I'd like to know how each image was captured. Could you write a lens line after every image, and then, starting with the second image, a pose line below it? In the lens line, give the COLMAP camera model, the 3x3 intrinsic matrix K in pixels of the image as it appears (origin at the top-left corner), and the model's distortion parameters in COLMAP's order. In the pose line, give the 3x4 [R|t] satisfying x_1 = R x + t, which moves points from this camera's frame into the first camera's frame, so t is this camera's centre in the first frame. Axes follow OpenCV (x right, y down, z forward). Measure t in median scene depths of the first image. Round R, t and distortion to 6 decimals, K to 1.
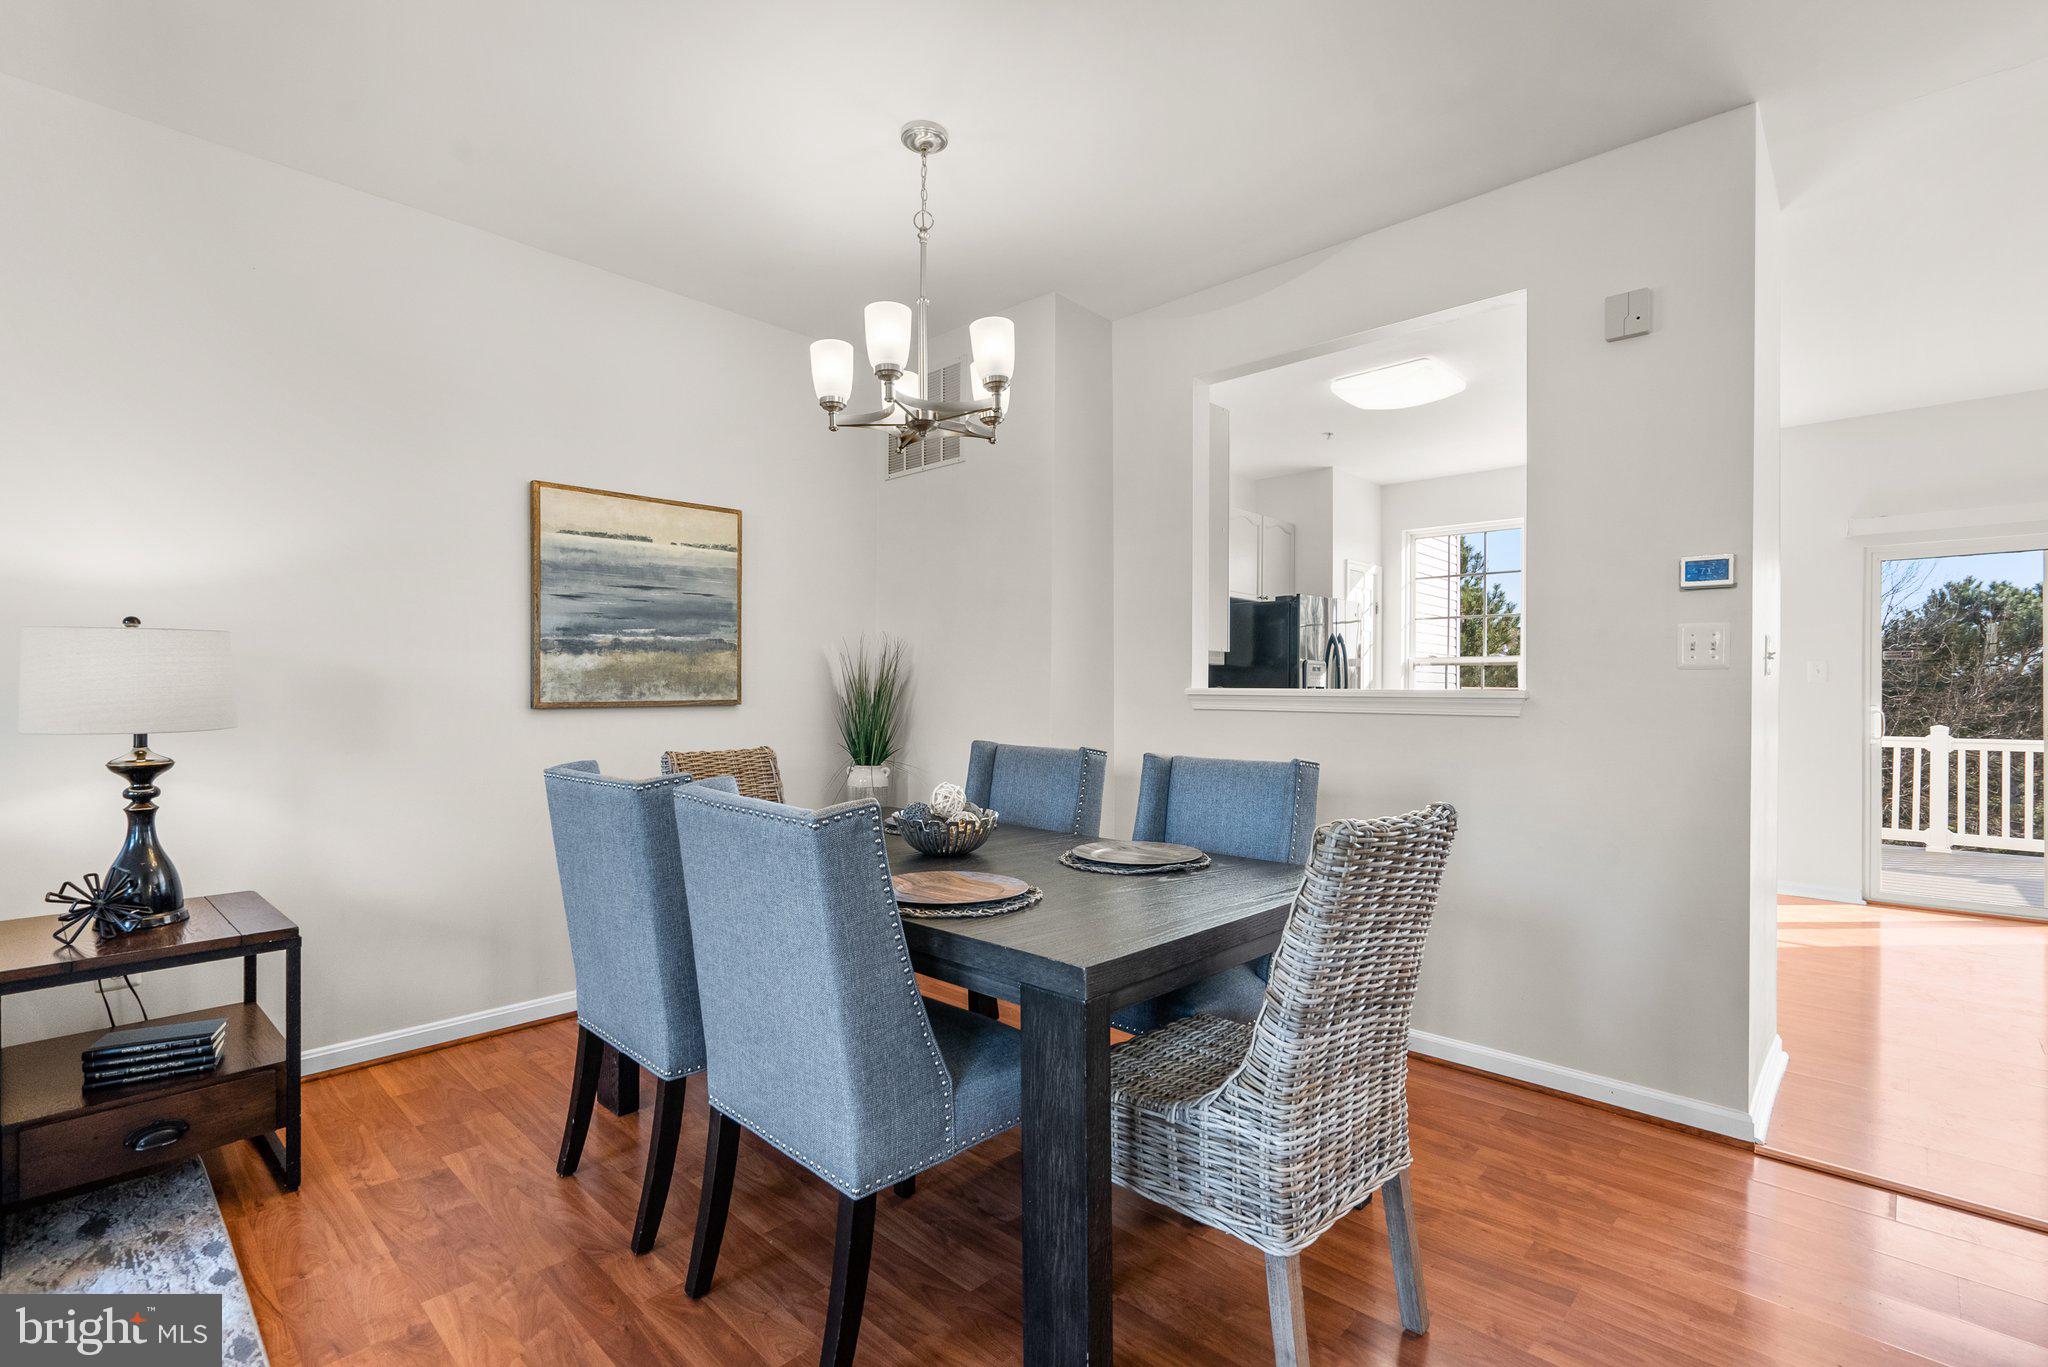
lens RADIAL K [[935.3, 0, 1034.2], [0, 935.3, 688.2], [0, 0, 1]] dist [-0.010468, 0.004370]
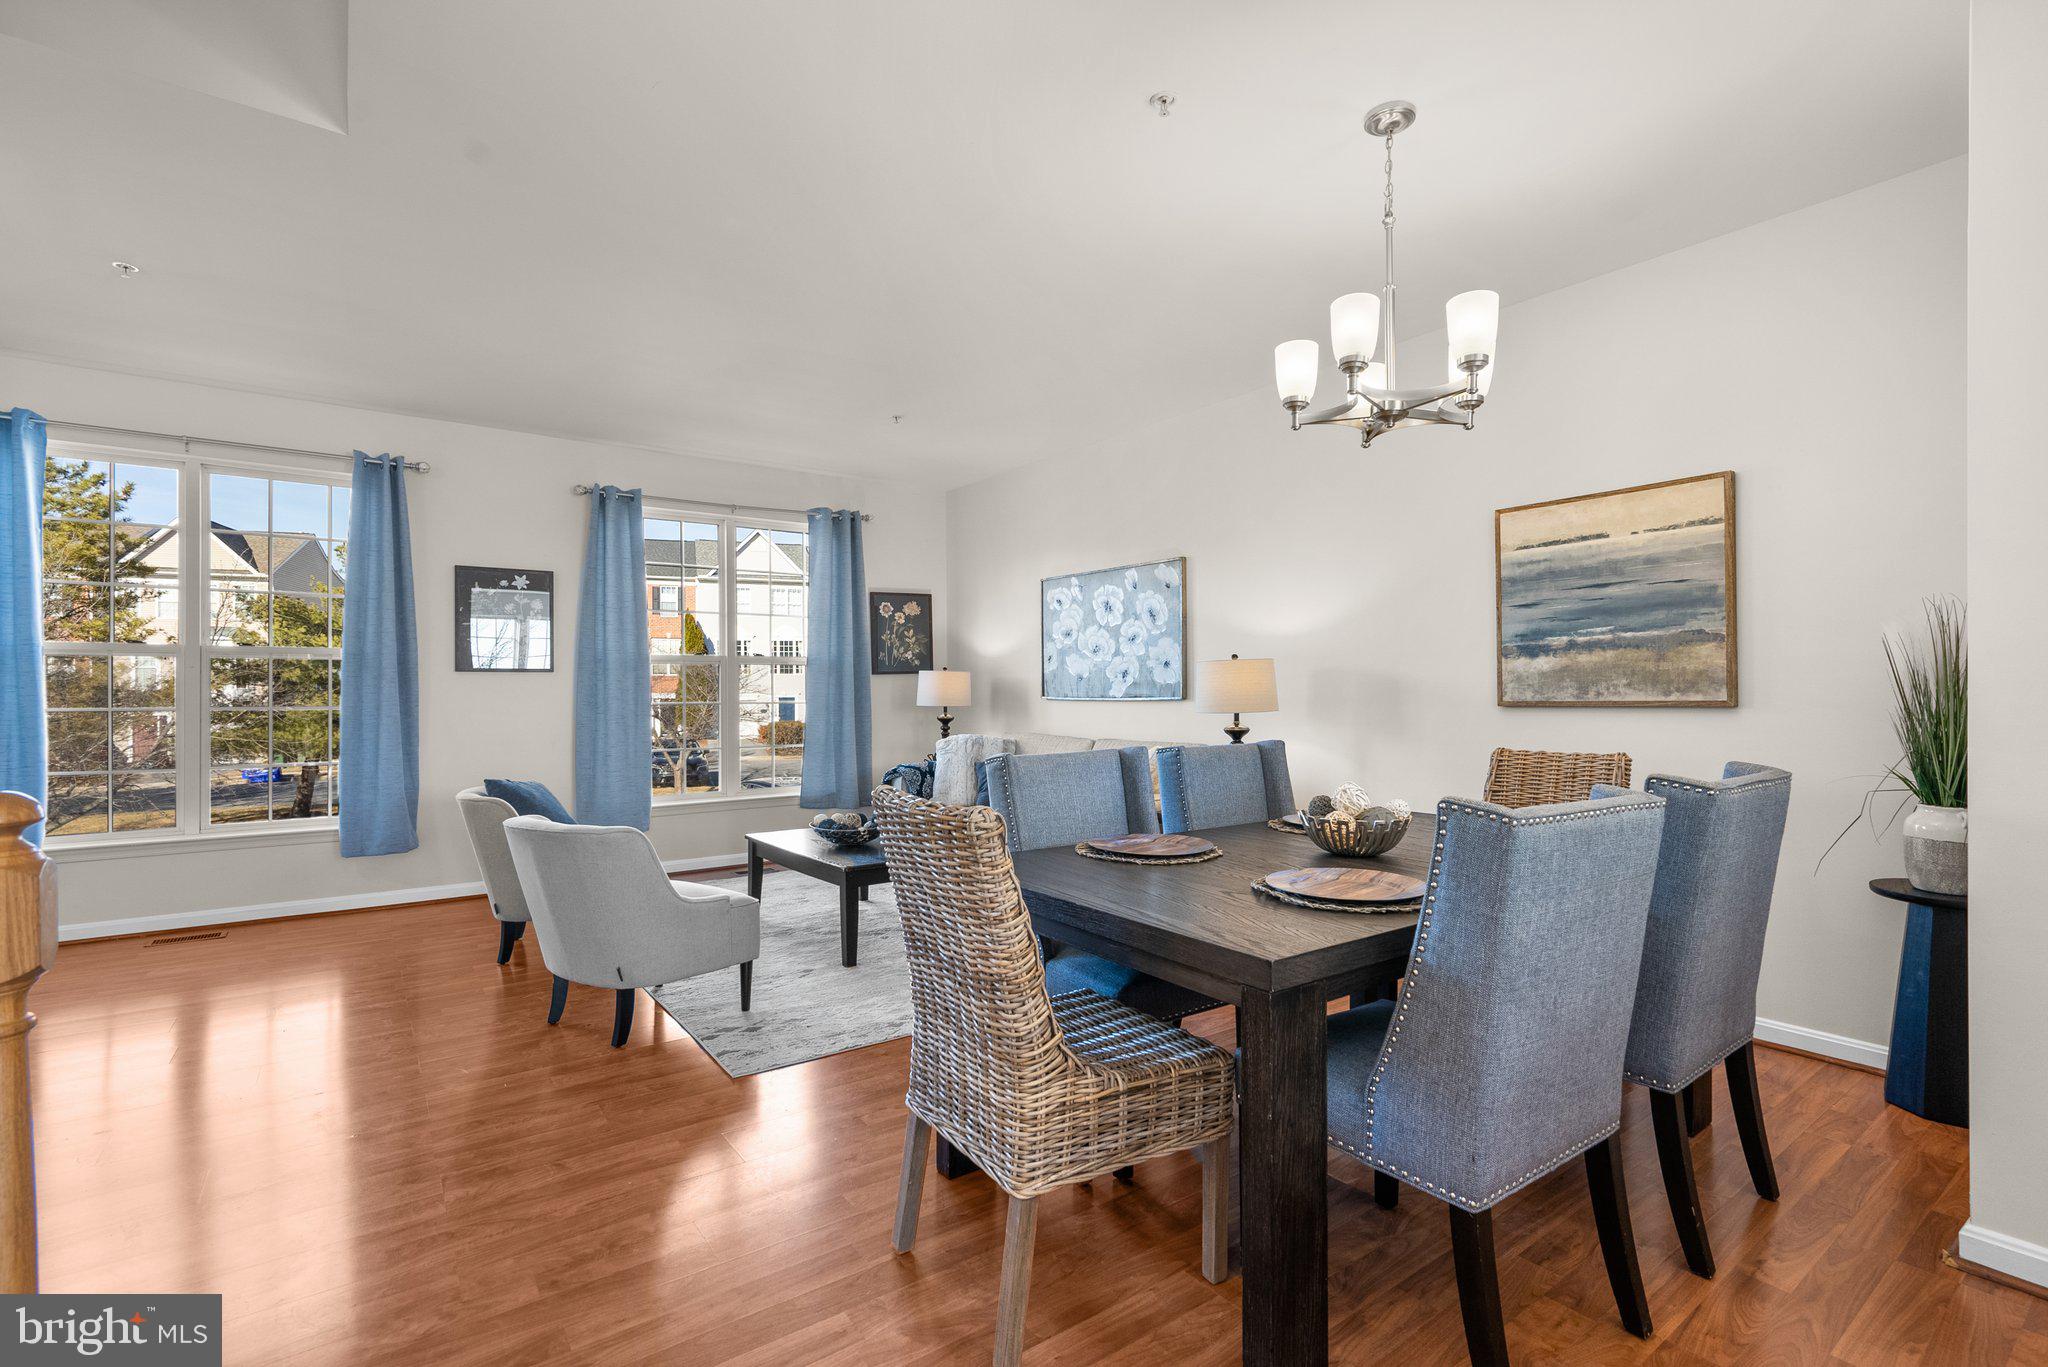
lens RADIAL K [[935.3, 0, 1020.8], [0, 935.3, 687.3], [0, 0, 1]] dist [-0.010468, 0.004370]
pose [[-0.191260, -0.008911, -0.981499, 0.687224], [0.004238, 0.999942, -0.009904, 0.006636], [0.981530, -0.006054, -0.191211, 0.615545]]
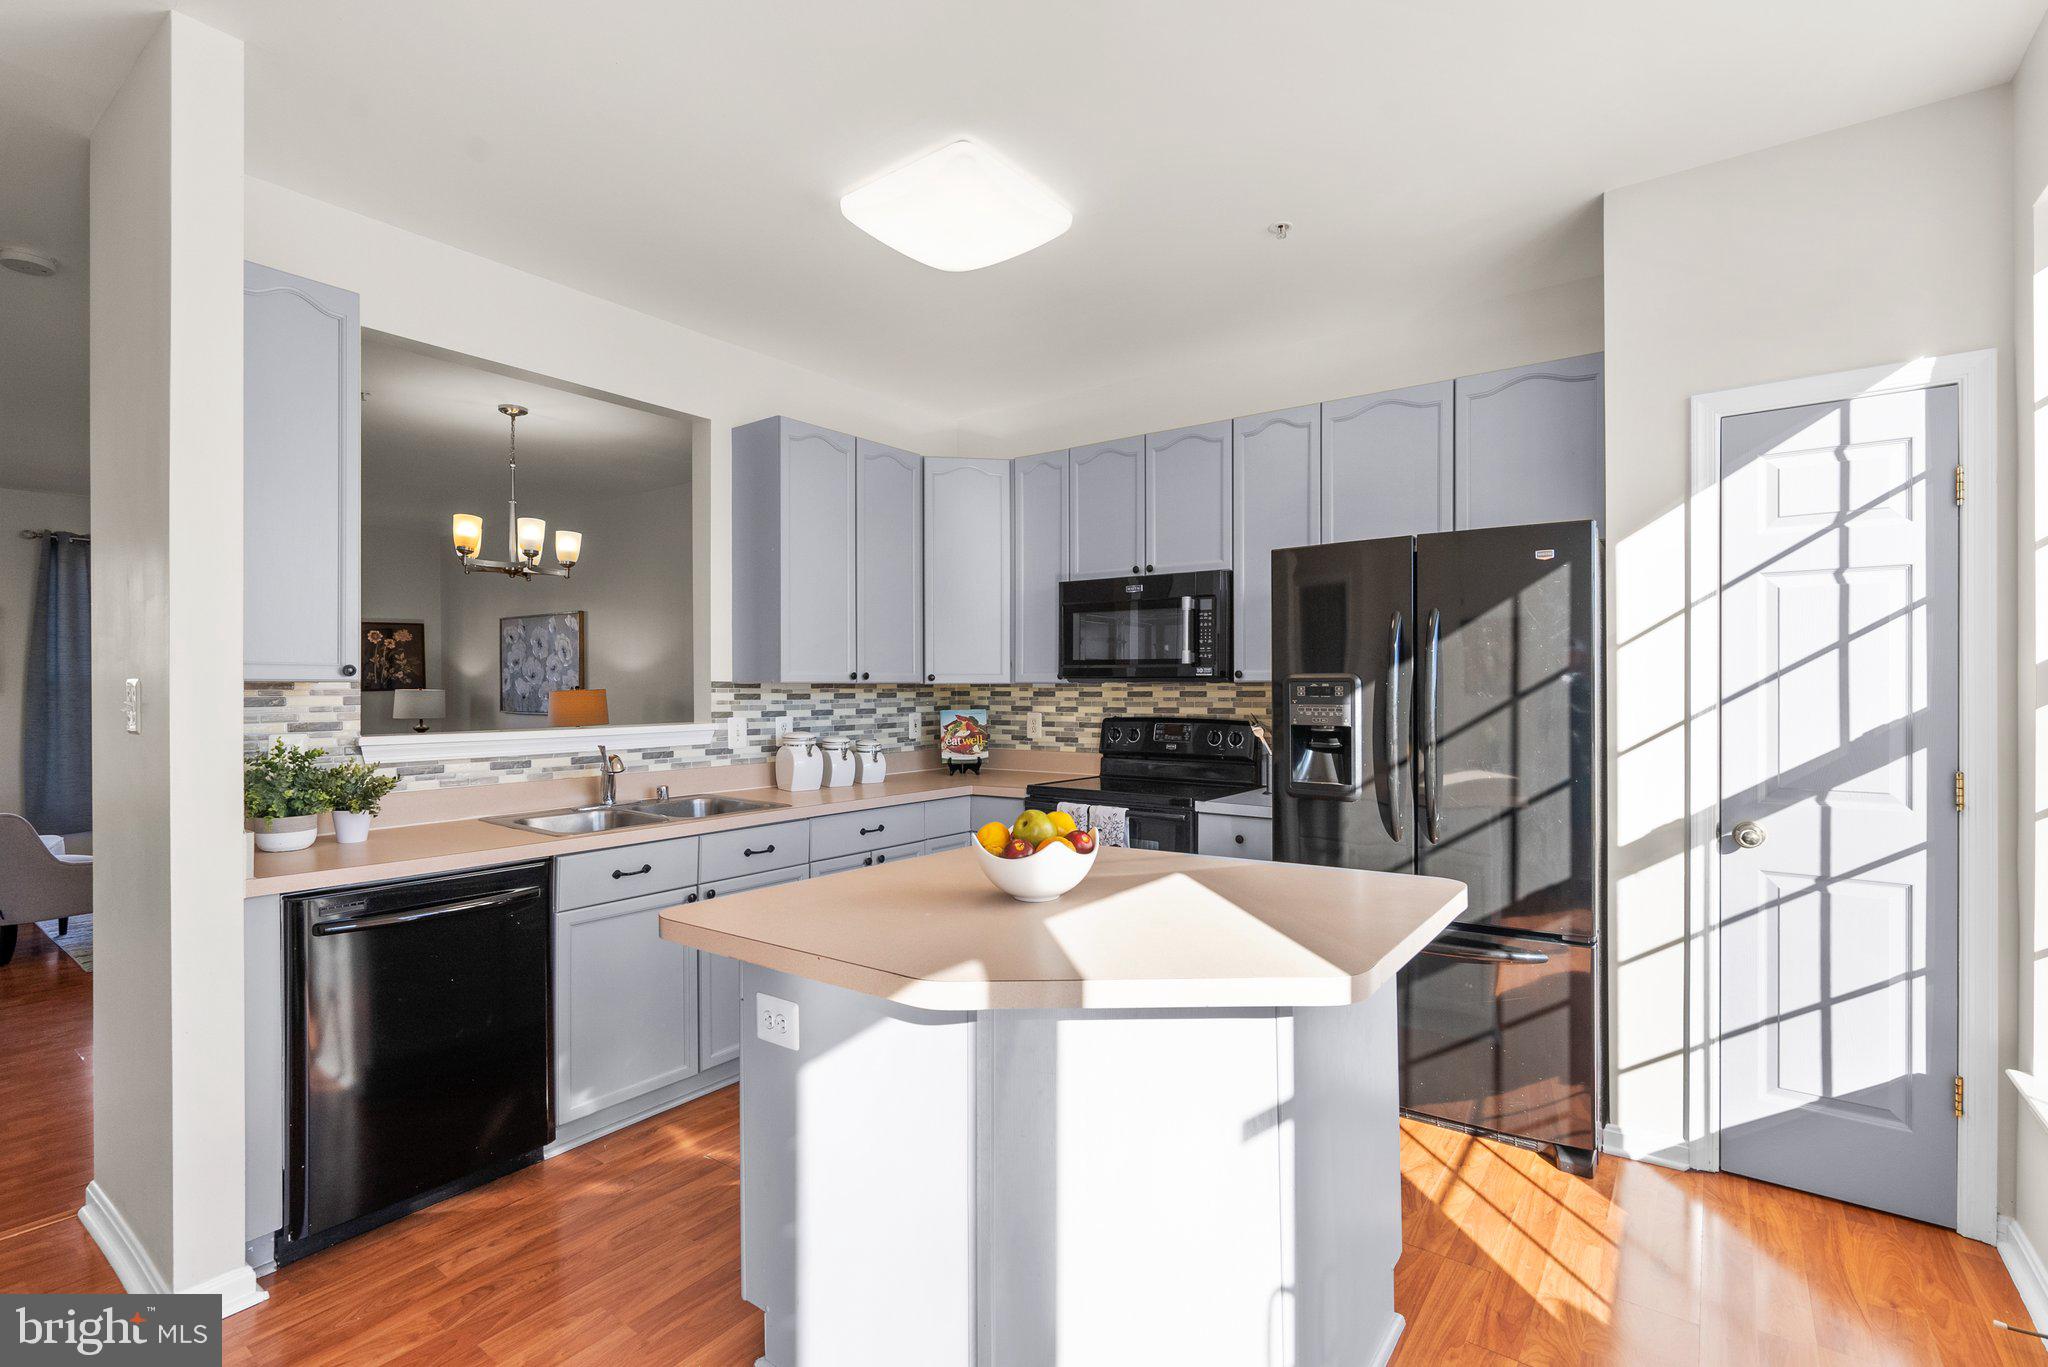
lens RADIAL K [[935.3, 0, 1038.5], [0, 935.3, 689.4], [0, 0, 1]] dist [-0.010468, 0.004370]
pose [[0.121824, -0.003008, -0.992547, 1.354526], [0.004540, 0.999987, -0.002474, -0.034555], [0.992541, -0.004204, 0.121836, 1.357777]]
